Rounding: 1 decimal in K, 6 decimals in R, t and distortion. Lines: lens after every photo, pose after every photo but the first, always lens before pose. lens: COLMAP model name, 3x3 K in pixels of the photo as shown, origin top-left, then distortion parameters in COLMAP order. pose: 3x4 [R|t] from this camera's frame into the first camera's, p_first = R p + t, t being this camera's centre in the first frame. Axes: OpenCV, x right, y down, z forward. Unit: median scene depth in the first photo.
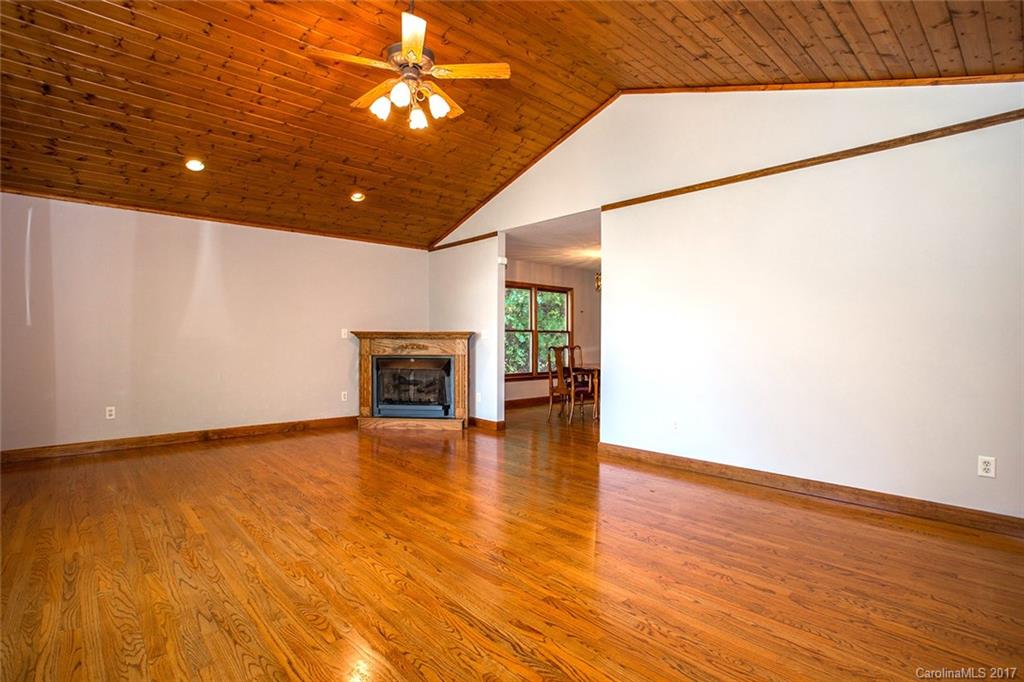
lens RADIAL K [[501.5, 0, 508.9], [0, 501.5, 341.6], [0, 0, 1]] dist [-0.075586, 0.029626]
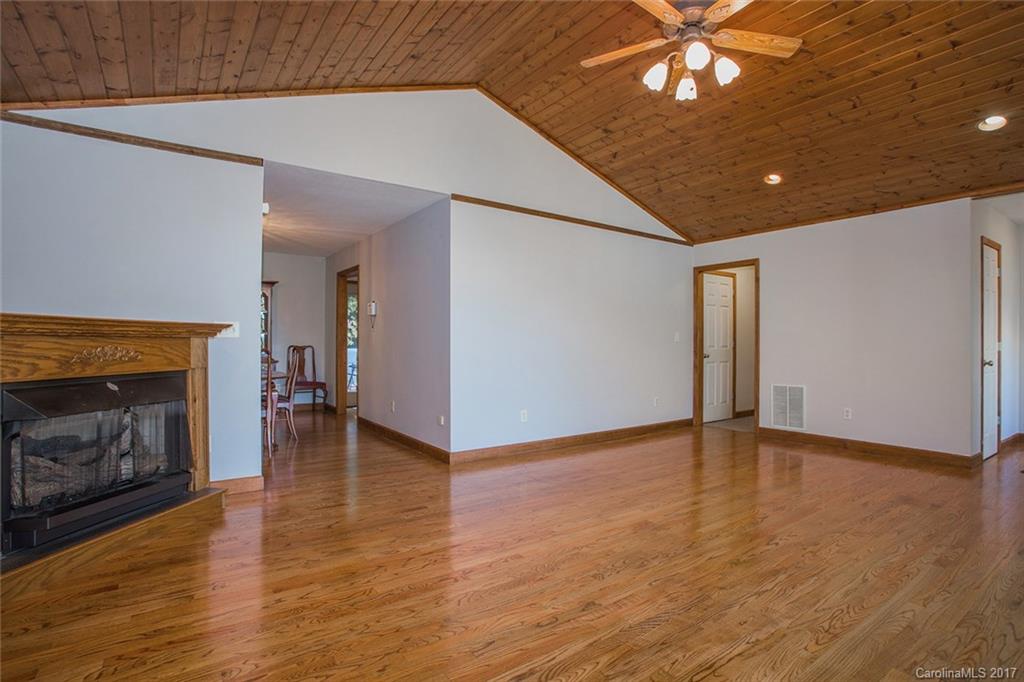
lens RADIAL K [[501.5, 0, 508.9], [0, 501.5, 341.6], [0, 0, 1]] dist [-0.075586, 0.029626]
pose [[0.128250, -0.002840, 0.991738, -0.582765], [-0.001404, 0.999994, 0.003045, -0.003278], [-0.991741, -0.001783, 0.128245, 0.643190]]
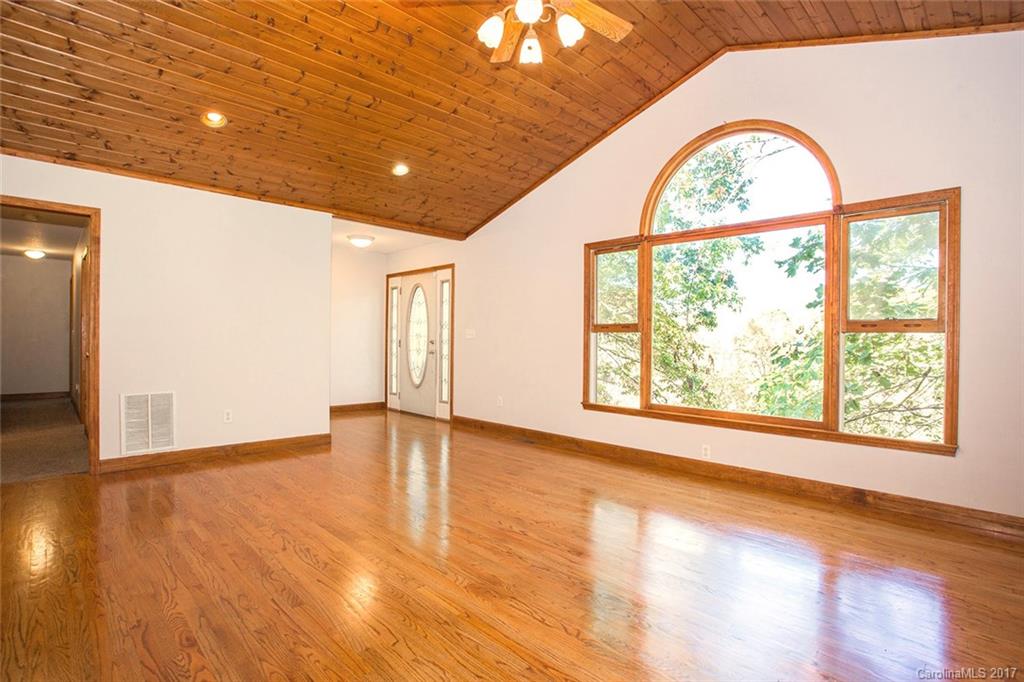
lens RADIAL K [[501.5, 0, 508.9], [0, 501.5, 341.6], [0, 0, 1]] dist [-0.075586, 0.029626]
pose [[-0.999201, -0.015310, -0.036923, -0.078681], [-0.015482, 0.999870, 0.004399, -0.001230], [0.036851, 0.004967, -0.999308, 0.930713]]
